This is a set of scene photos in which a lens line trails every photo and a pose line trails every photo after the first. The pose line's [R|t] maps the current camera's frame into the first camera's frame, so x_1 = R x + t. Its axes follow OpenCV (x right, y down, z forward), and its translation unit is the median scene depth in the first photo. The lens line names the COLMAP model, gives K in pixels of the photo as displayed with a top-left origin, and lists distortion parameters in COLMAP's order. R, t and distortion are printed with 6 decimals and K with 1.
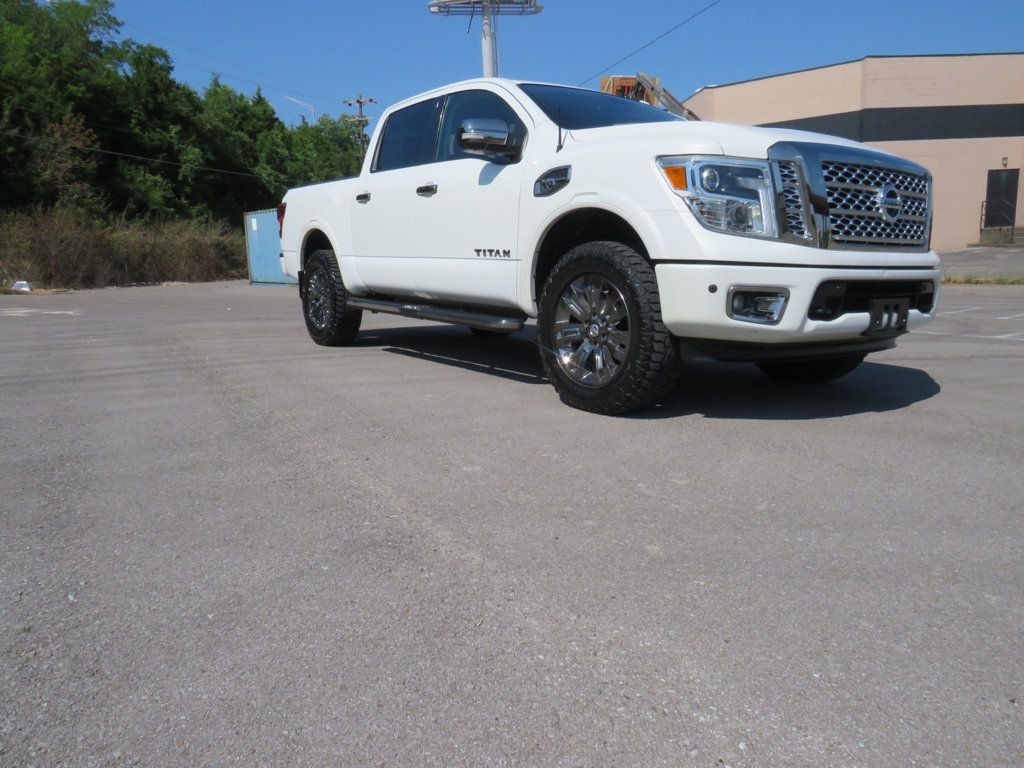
lens RADIAL K [[725.1, 0, 492.3], [0, 725.1, 382.5], [0, 0, 1]] dist [-0.008508, -0.002576]
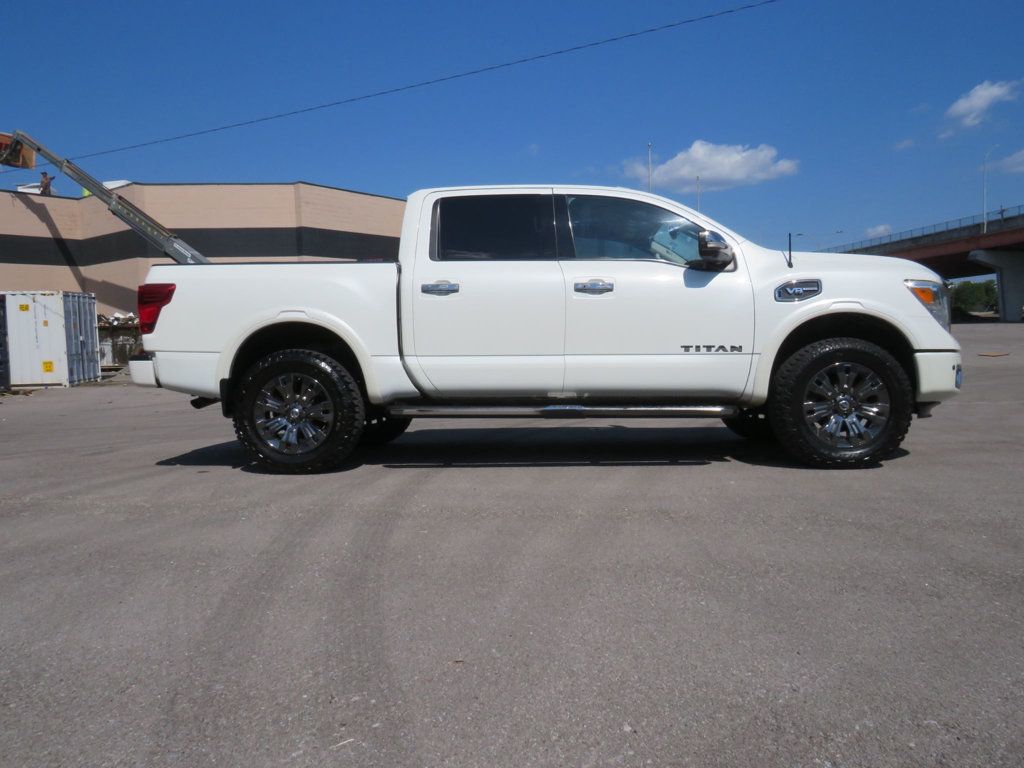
lens RADIAL K [[704.4, 0, 525.6], [0, 704.4, 385.5], [0, 0, 1]] dist [0.037511, -0.054434]
pose [[0.622855, -0.051785, 0.780621, -1.003568], [0.153739, 0.986453, -0.057229, -0.103510], [-0.767083, 0.155657, 0.622379, 0.546964]]
